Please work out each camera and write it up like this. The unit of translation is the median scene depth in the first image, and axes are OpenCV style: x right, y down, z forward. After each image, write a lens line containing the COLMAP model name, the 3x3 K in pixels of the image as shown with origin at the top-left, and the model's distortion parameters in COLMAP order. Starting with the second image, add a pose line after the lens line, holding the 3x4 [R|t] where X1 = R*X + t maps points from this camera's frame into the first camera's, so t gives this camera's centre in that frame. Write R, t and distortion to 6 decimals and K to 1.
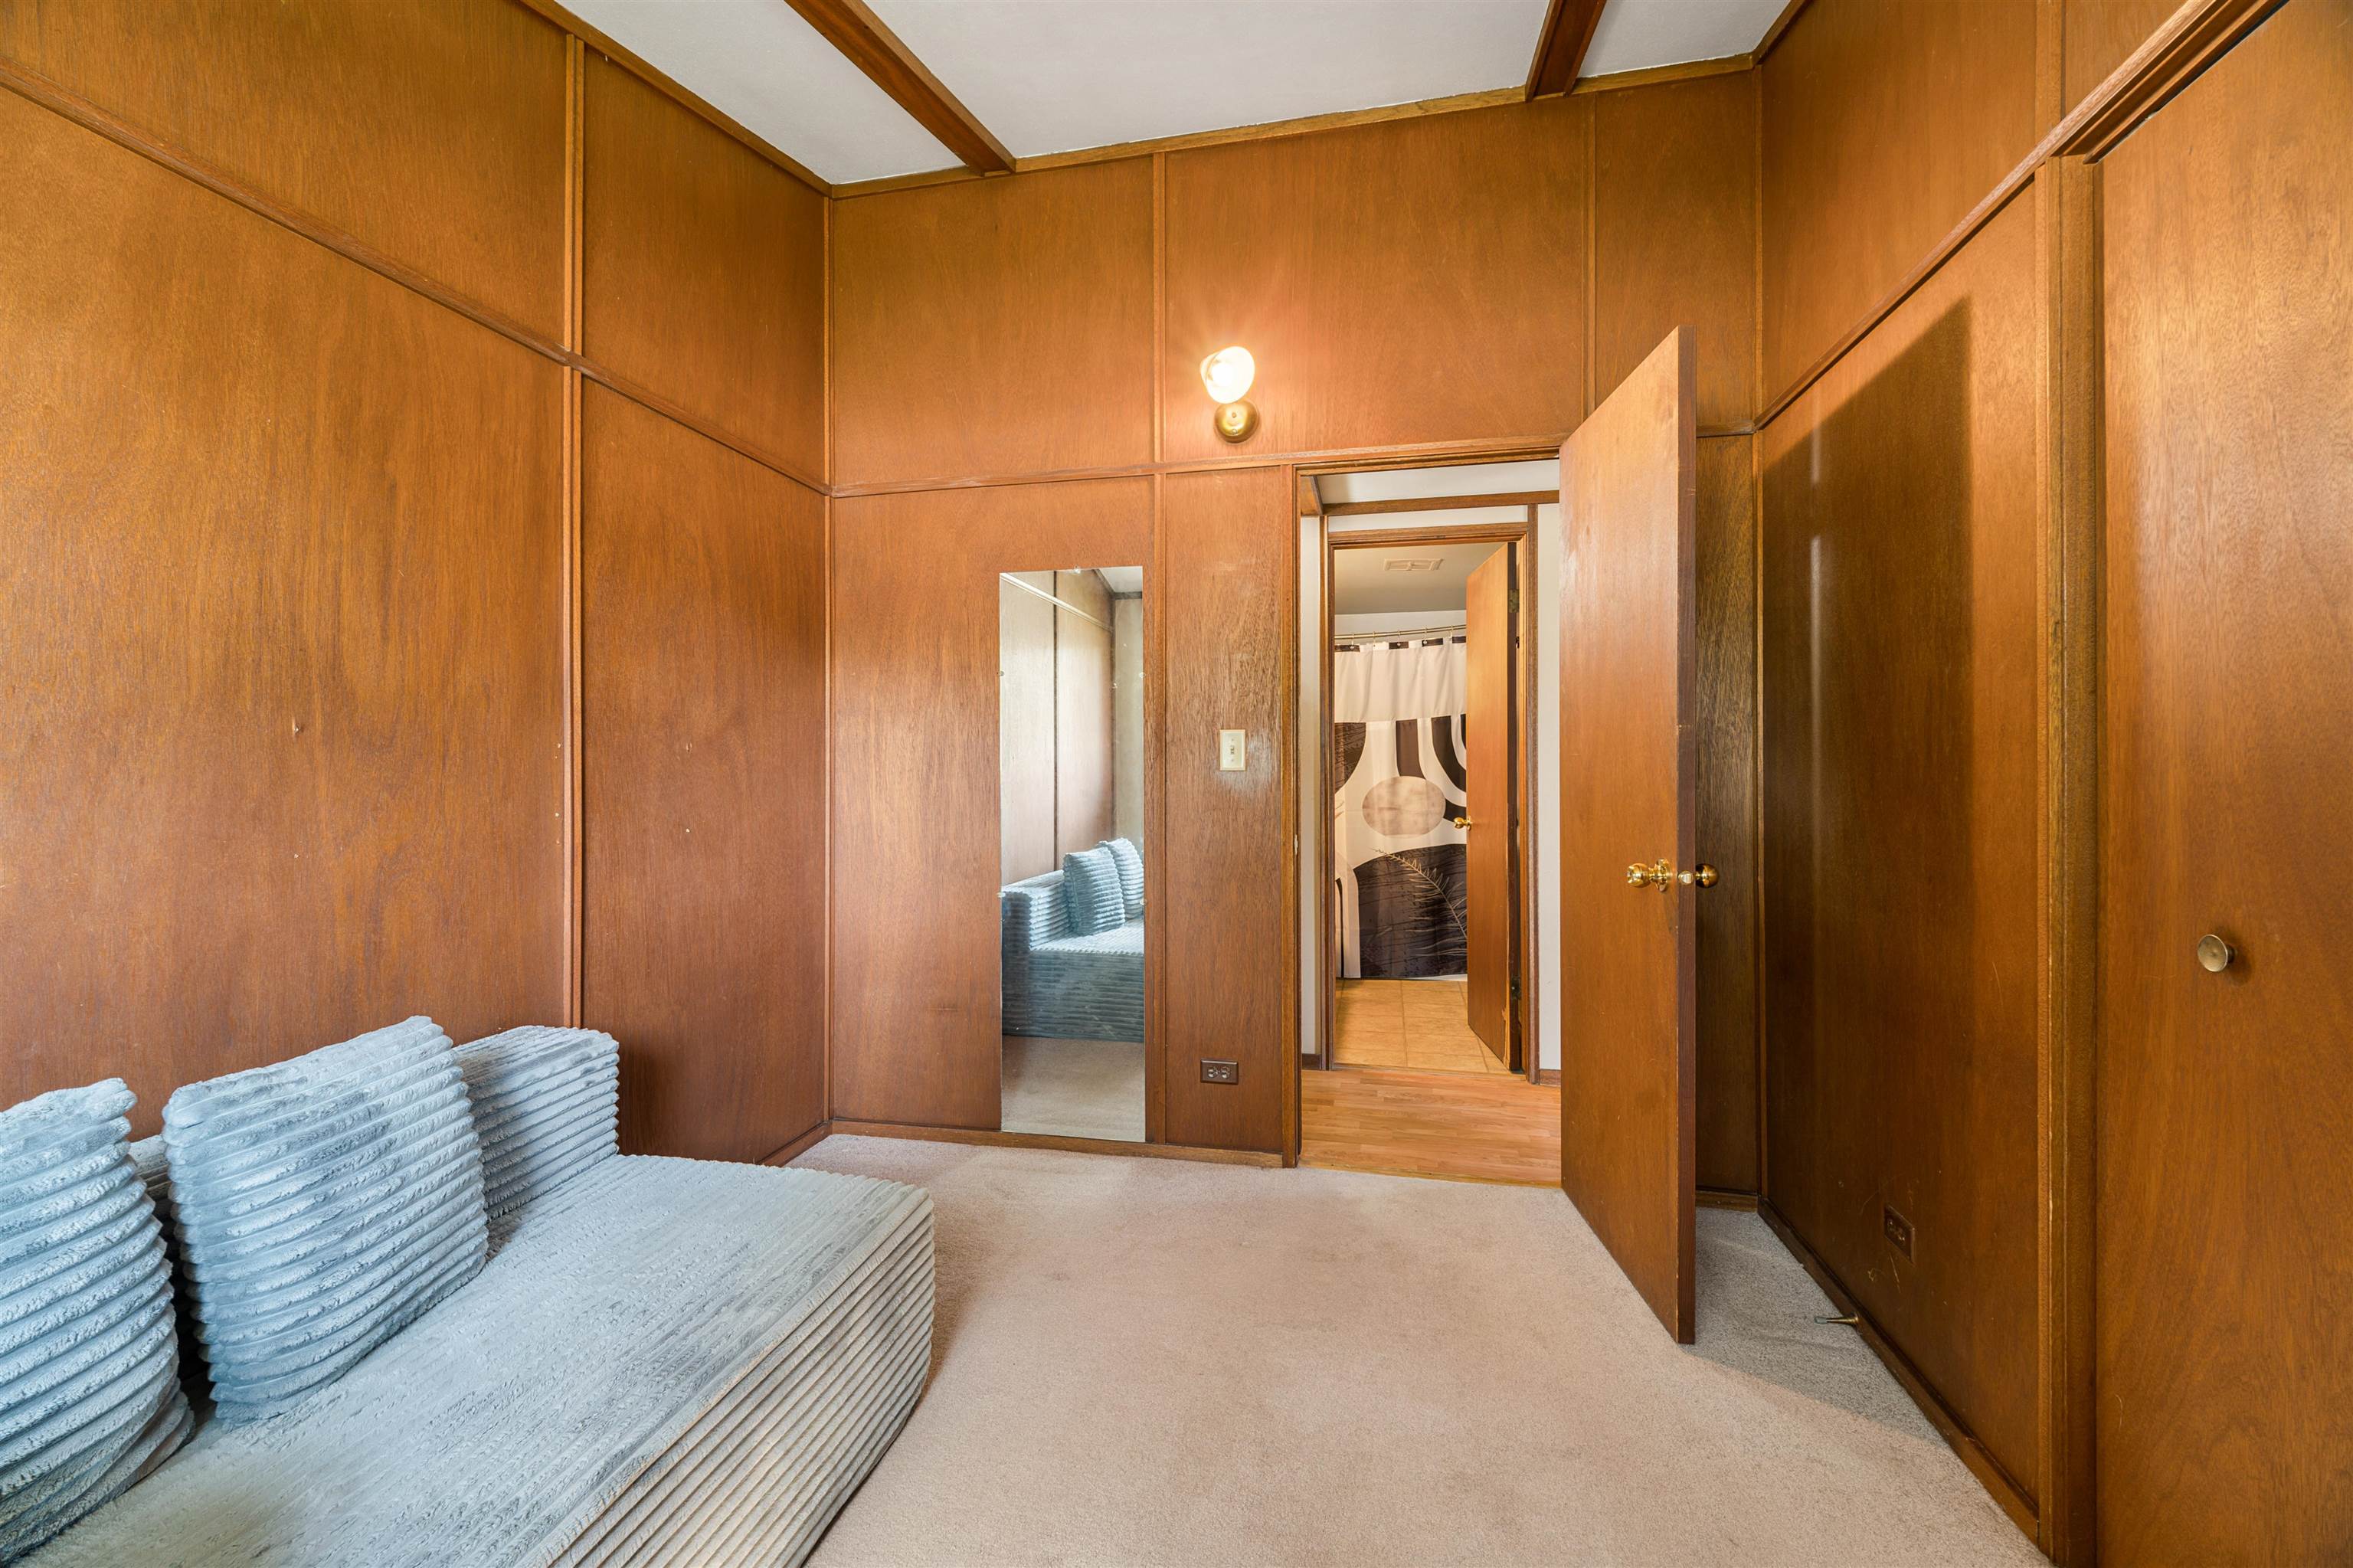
lens RADIAL K [[1024.2, 0, 1176.4], [0, 1024.2, 766.3], [0, 0, 1]] dist [0.001682, -0.000959]
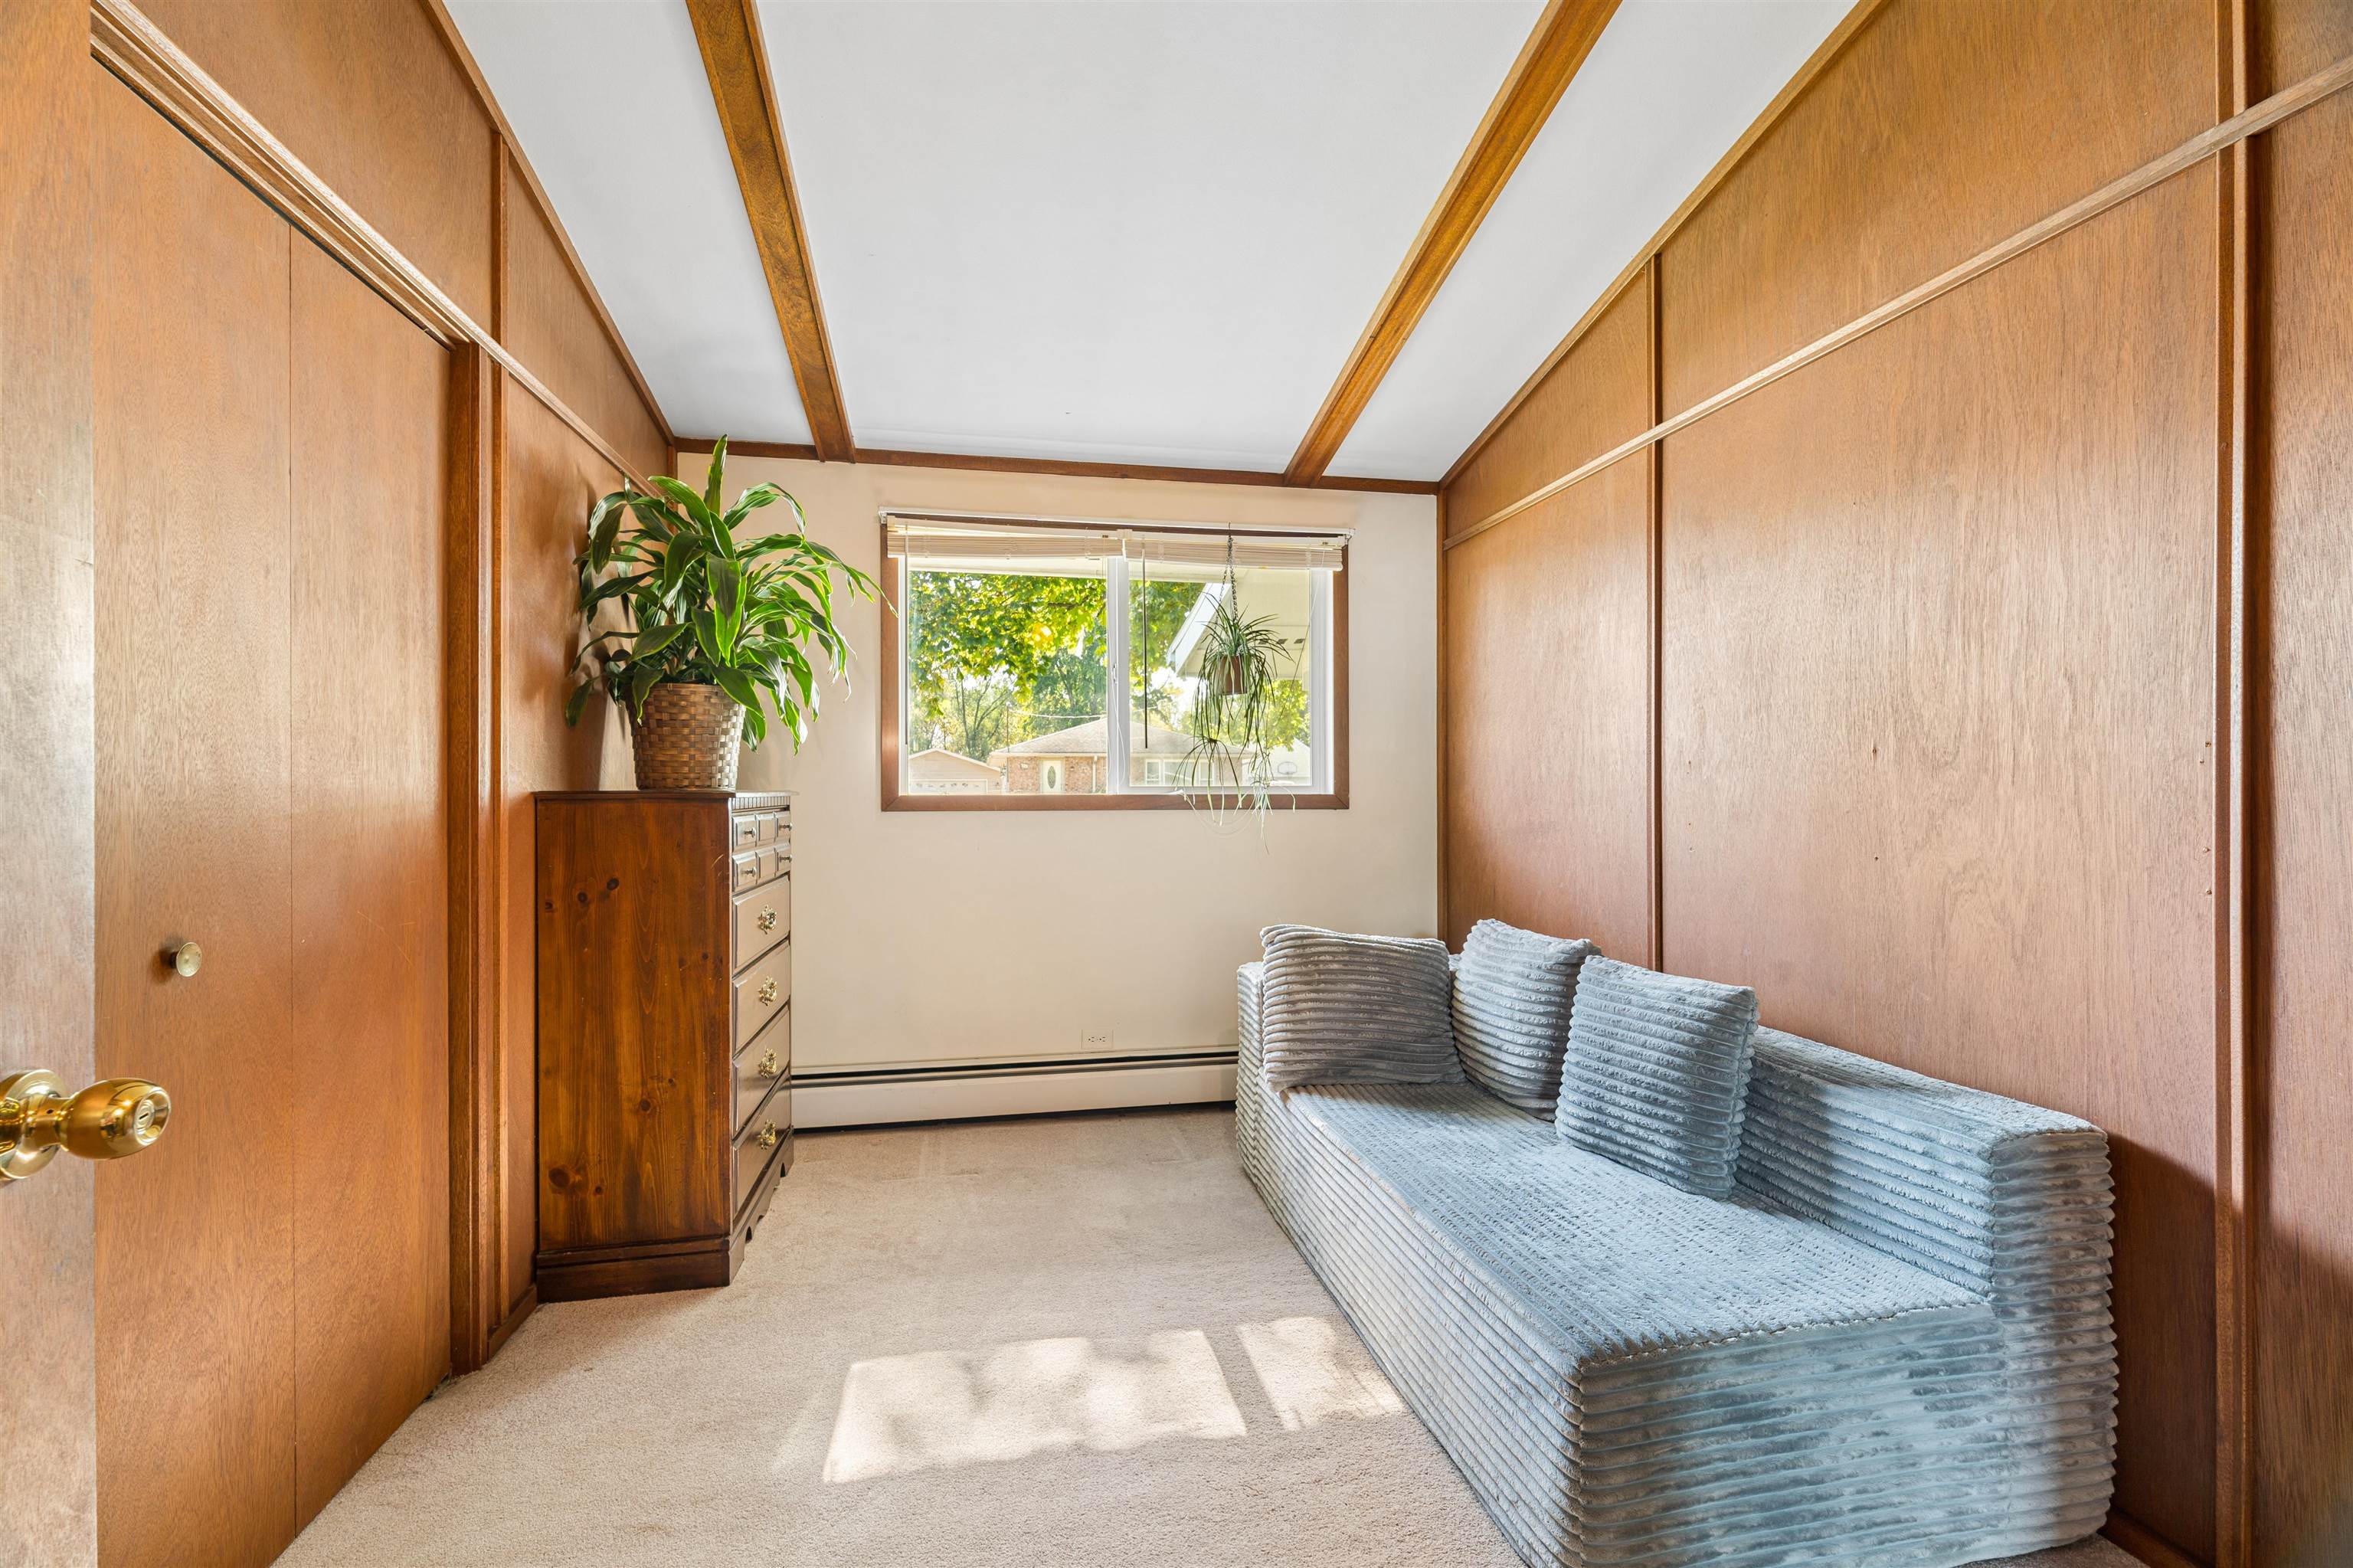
lens RADIAL K [[1024.2, 0, 1176.4], [0, 1024.2, 794.7], [0, 0, 1]] dist [0.001682, -0.000959]
pose [[-0.921608, 0.003187, -0.388109, 0.308257], [0.002705, 0.999995, 0.001789, 0.006189], [0.388112, 0.000599, -0.921612, 1.564280]]
